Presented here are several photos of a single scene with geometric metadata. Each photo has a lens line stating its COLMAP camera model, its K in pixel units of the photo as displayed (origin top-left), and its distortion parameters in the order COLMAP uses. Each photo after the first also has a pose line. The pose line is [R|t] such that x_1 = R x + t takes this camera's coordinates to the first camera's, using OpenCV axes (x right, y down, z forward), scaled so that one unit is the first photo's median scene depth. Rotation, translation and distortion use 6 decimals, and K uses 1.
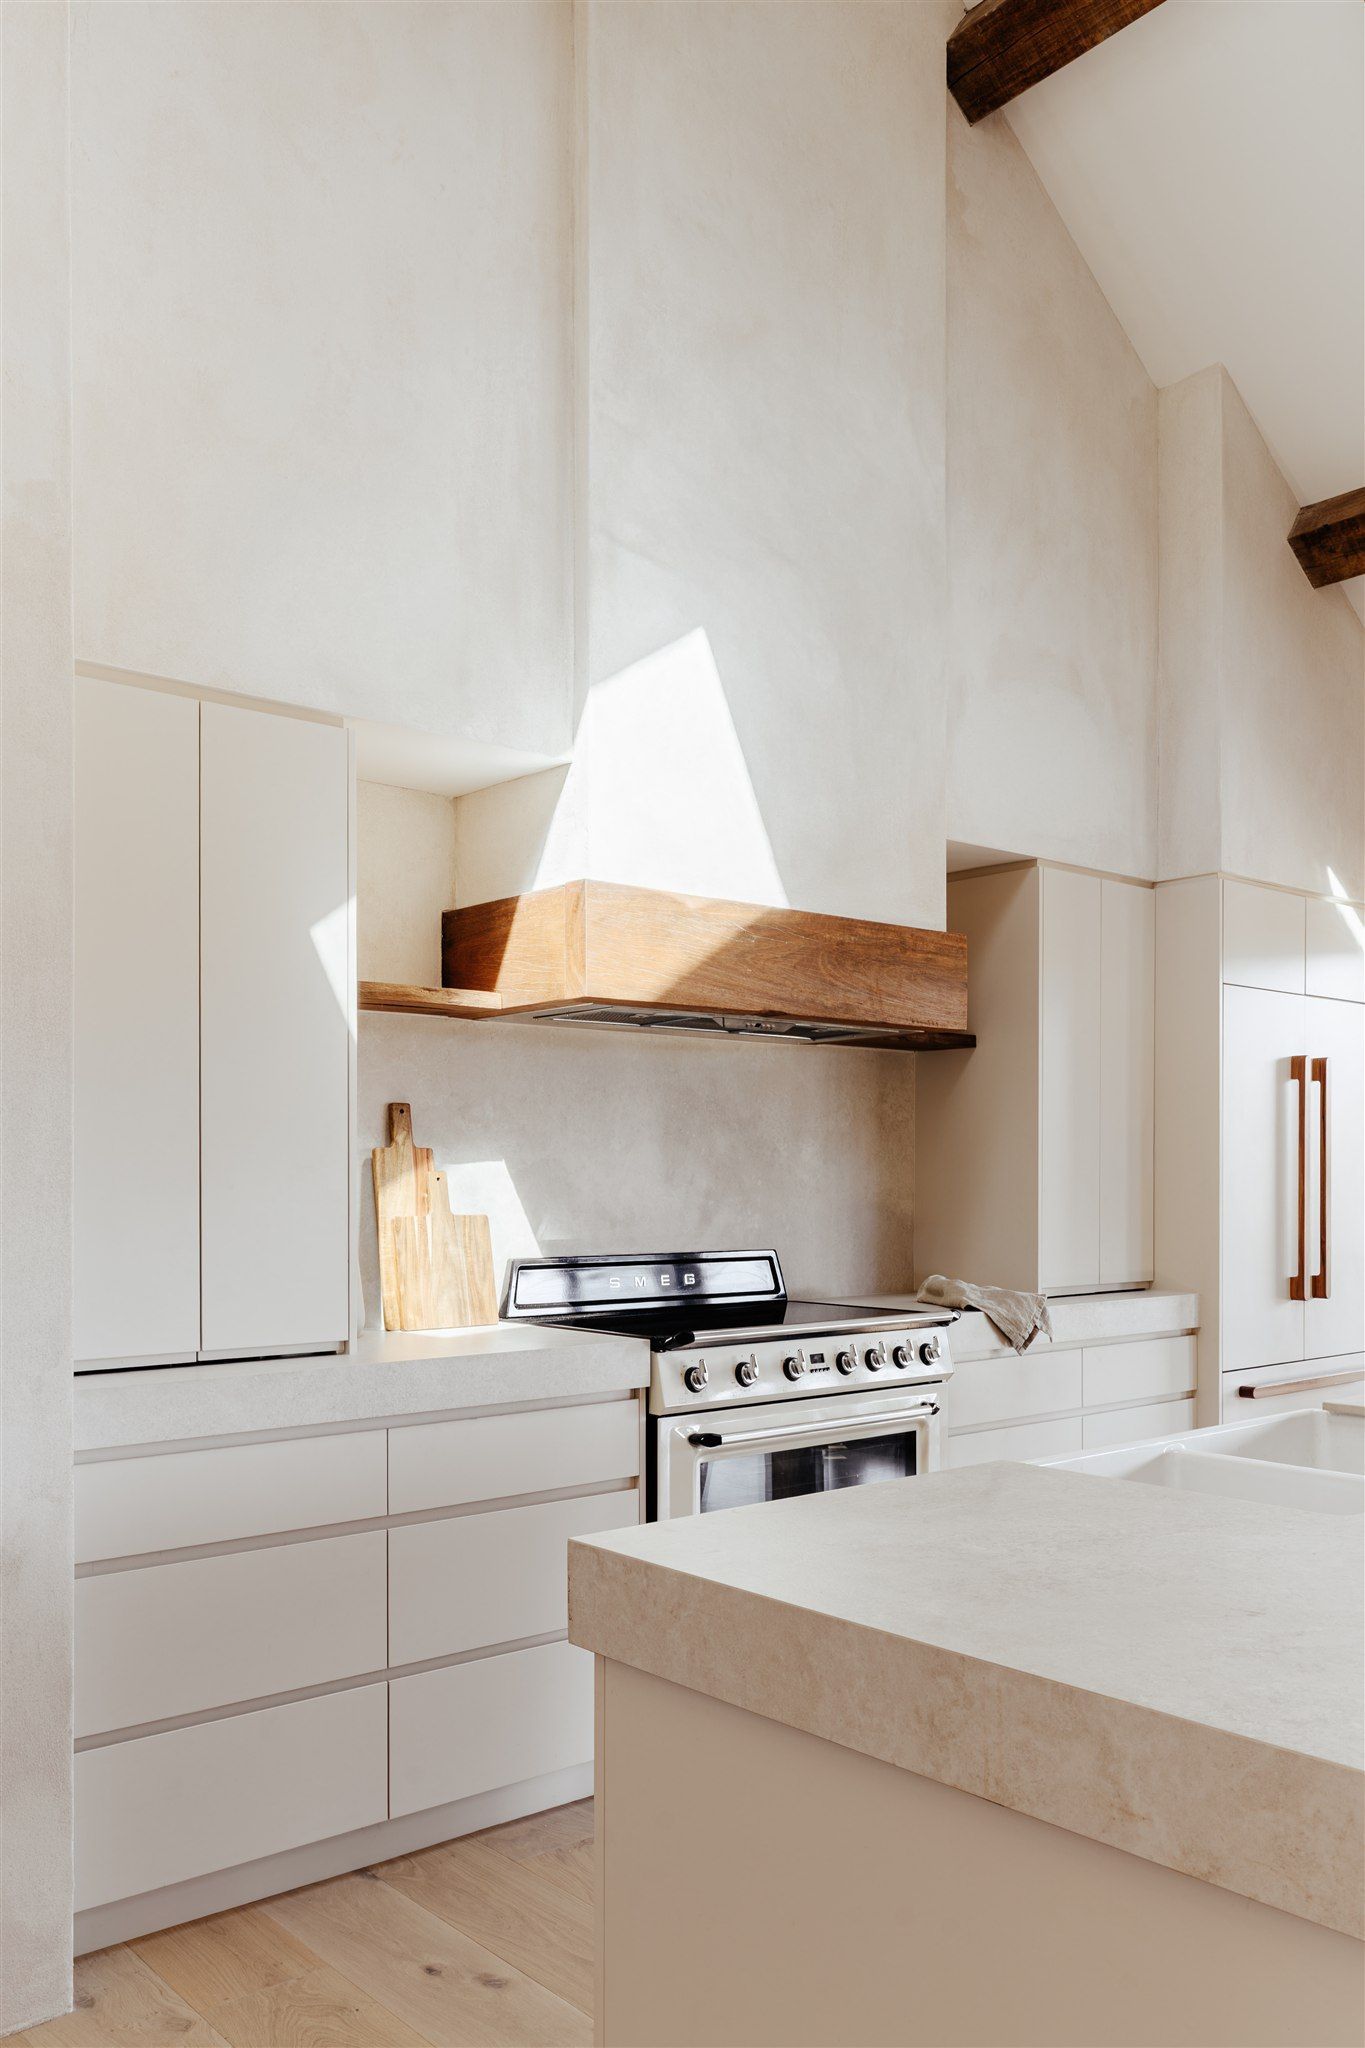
lens RADIAL K [[1588.0, 0, 659.3], [0, 1588.0, 1184.0], [0, 0, 1]] dist [0.001114, 0.000653]
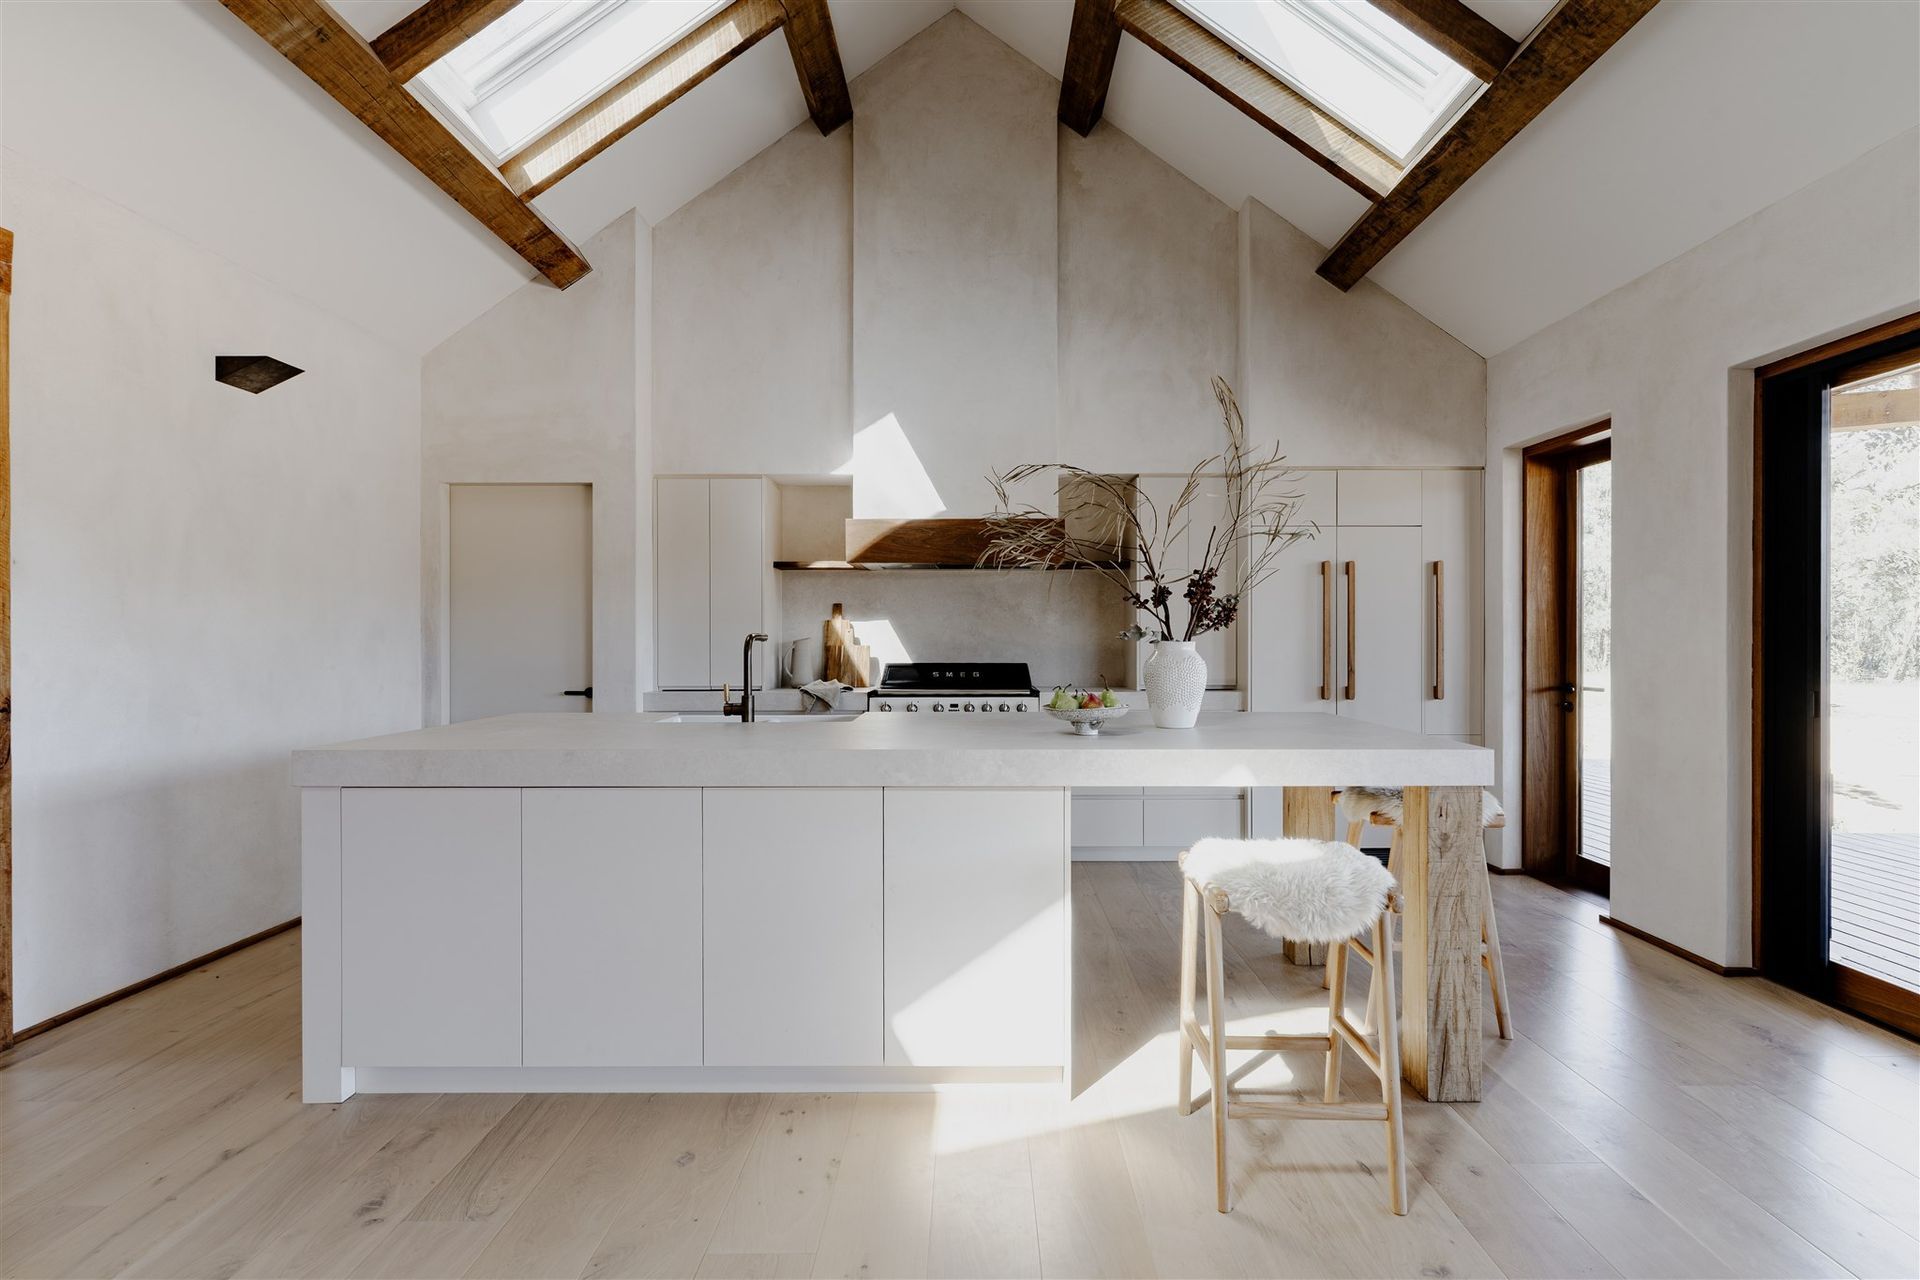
lens RADIAL K [[921.3, 0, 970.6], [0, 921.3, 641.1], [0, 0, 1]] dist [0.004767, -0.002068]
pose [[0.770590, 0.002722, -0.637325, 0.835663], [-0.001479, 0.999996, 0.002482, 0.006951], [0.637329, -0.000970, 0.770591, -0.049849]]
